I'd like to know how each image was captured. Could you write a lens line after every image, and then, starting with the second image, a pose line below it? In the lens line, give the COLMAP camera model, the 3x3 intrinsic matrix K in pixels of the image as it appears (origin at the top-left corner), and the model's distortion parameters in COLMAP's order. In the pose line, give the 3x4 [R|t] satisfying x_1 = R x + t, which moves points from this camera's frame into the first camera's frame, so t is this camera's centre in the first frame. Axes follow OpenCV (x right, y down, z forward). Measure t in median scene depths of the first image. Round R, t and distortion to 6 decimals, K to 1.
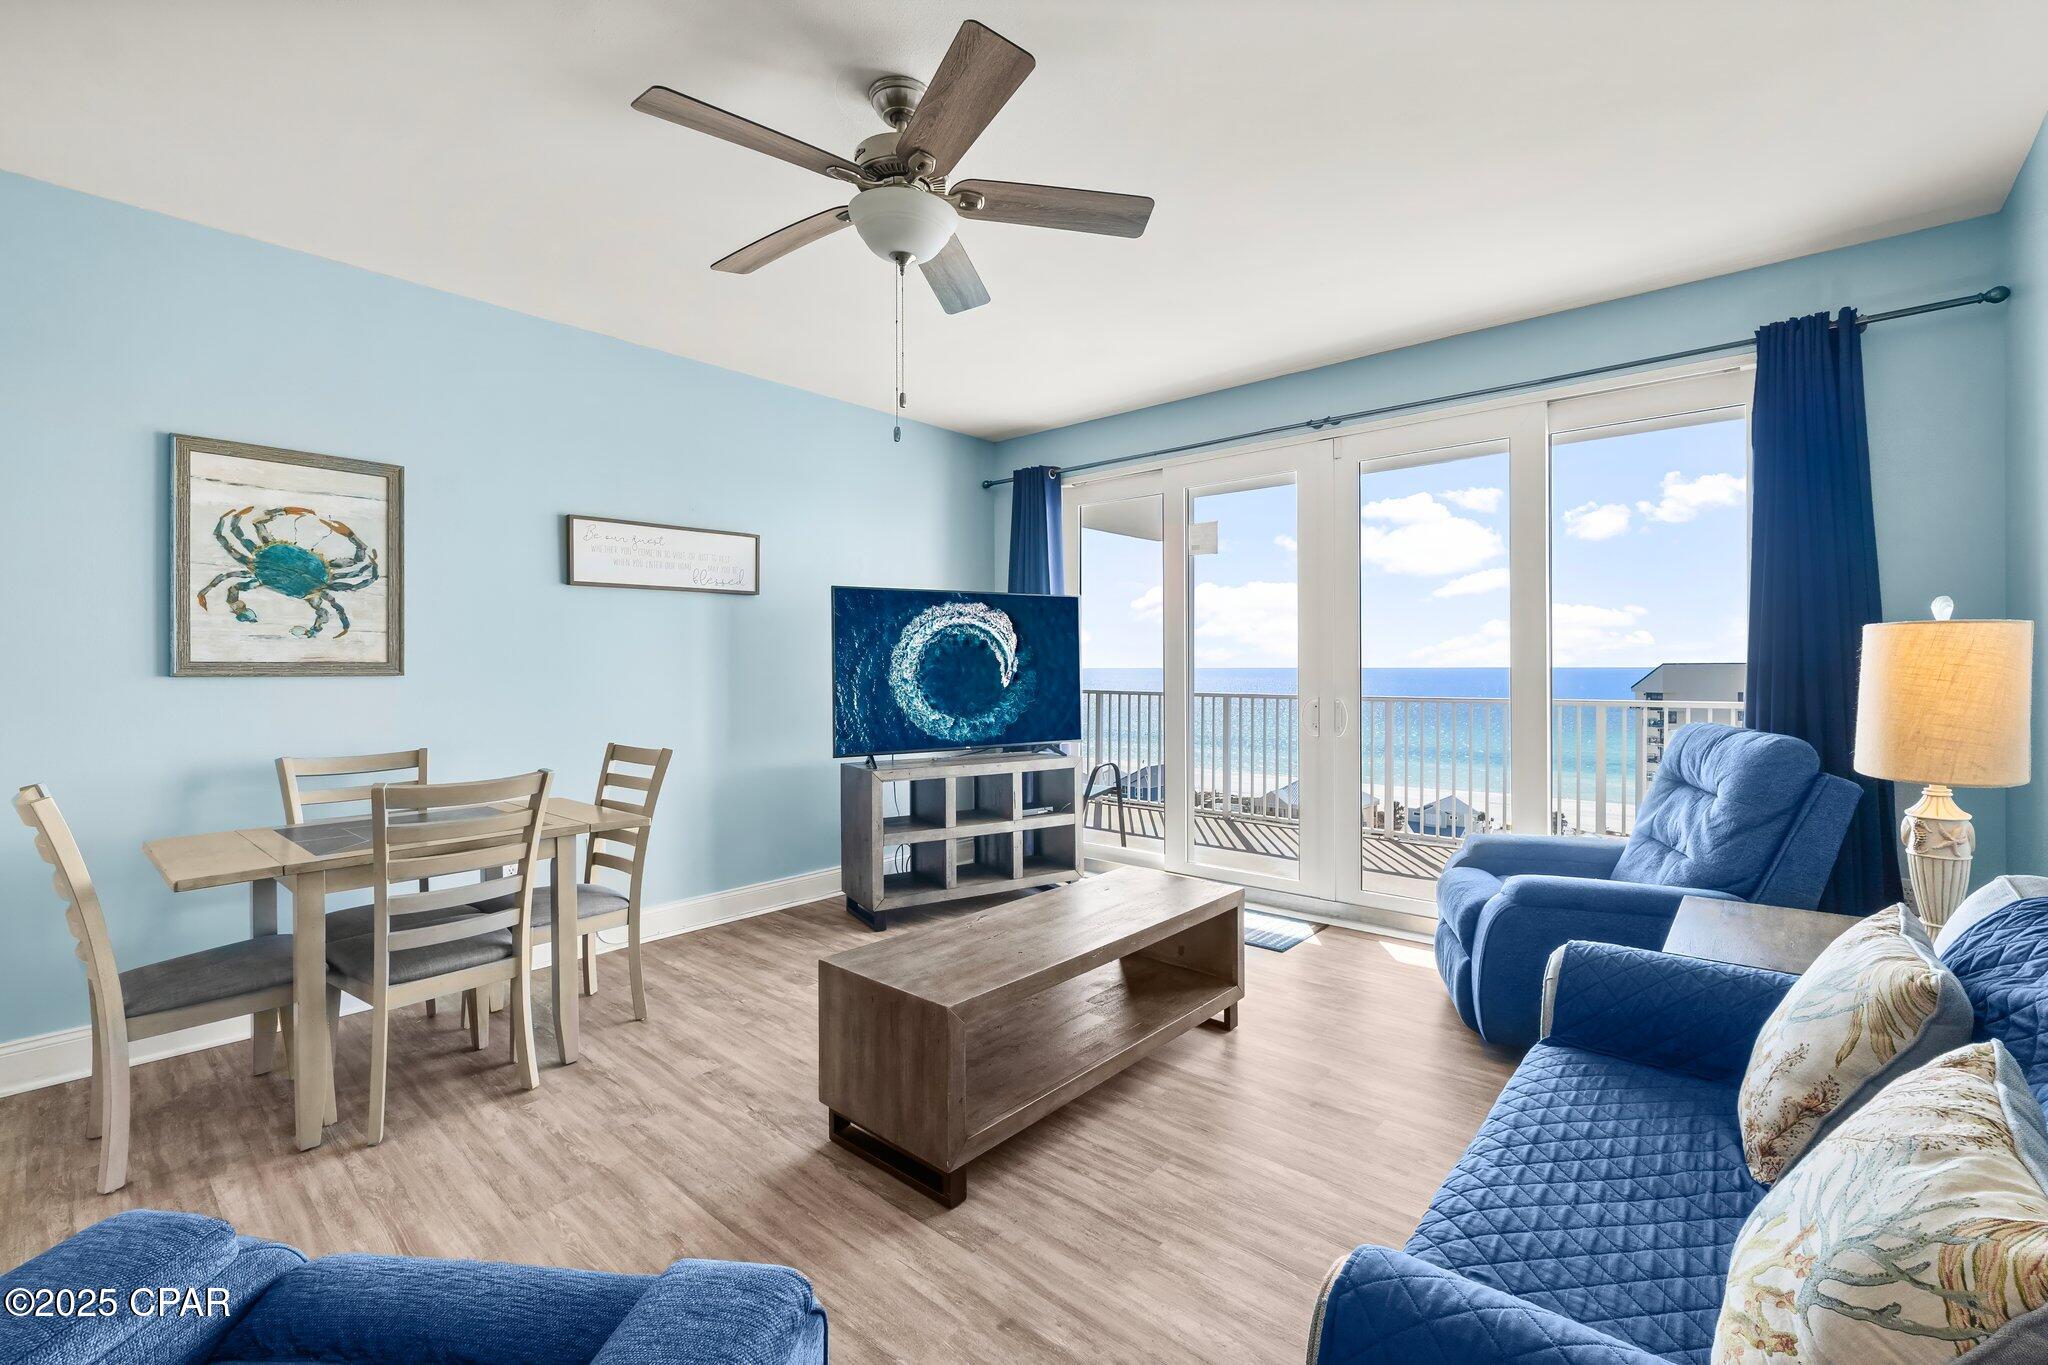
lens RADIAL K [[854.5, 0, 1024.0], [0, 854.5, 682.5], [0, 0, 1]] dist [-0.018007, 0.000029]
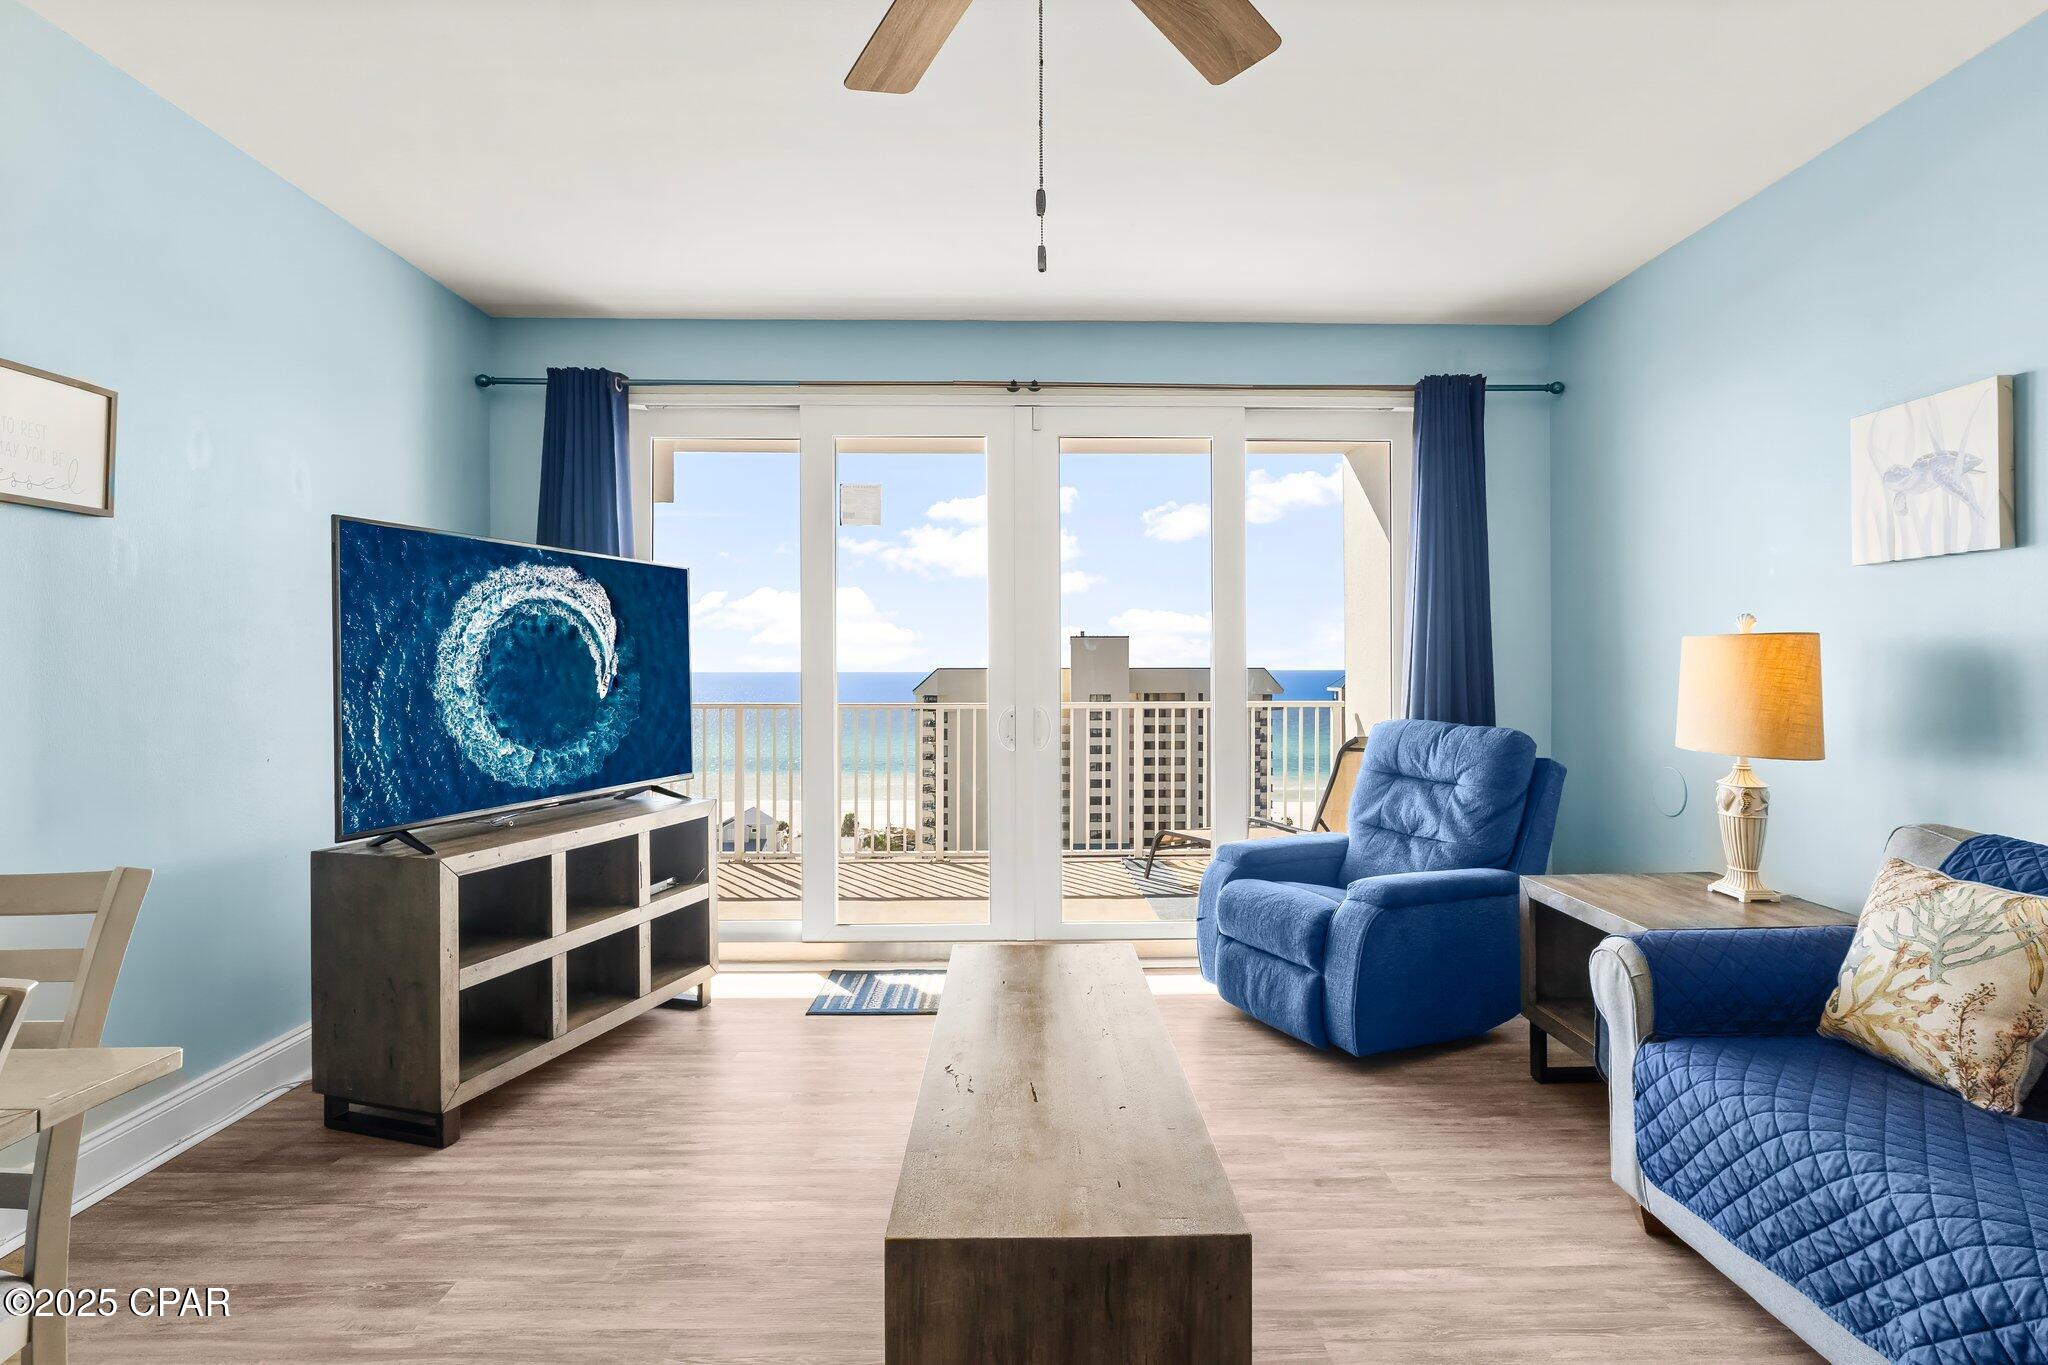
lens RADIAL K [[975.7, 0, 1010.6], [0, 975.7, 631.7], [0, 0, 1]] dist [0.002821, 0.000104]
pose [[0.754376, 0.024870, 0.655971, -0.330433], [0.011283, 0.998643, -0.050838, -0.005009], [-0.656346, 0.045752, 0.753072, 0.276853]]
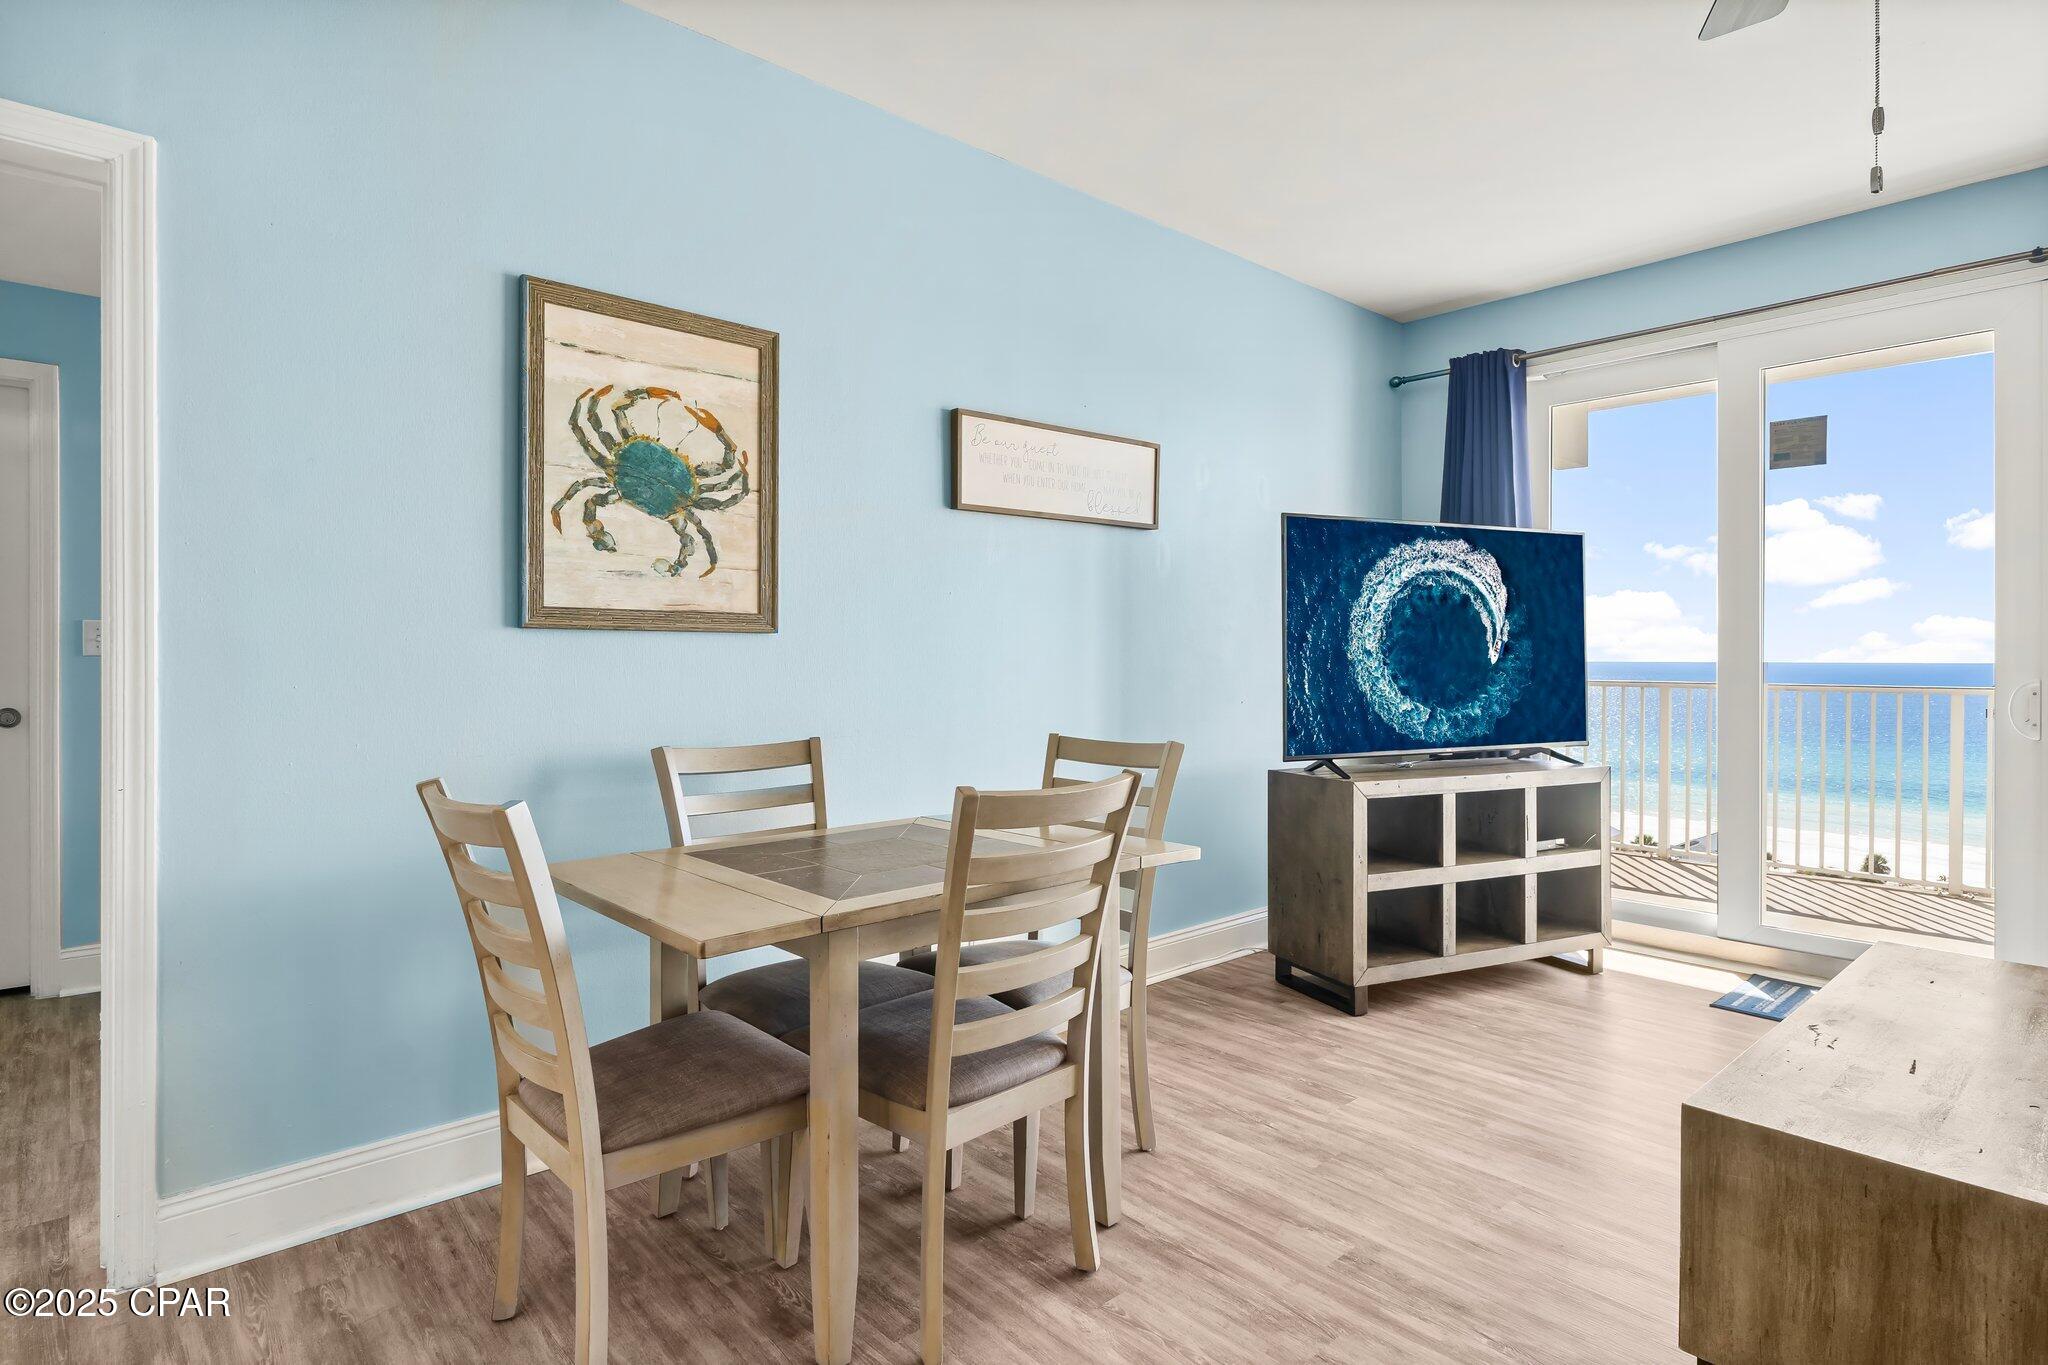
lens RADIAL K [[1052.5, 0, 1024.0], [0, 1052.5, 682.5], [0, 0, 1]] dist [-0.023080, 0.010270]
pose [[0.990697, 0.007022, -0.135905, -0.335126], [-0.006150, 0.999958, 0.006837, 0.020592], [0.135948, -0.005938, 0.990698, 0.136565]]
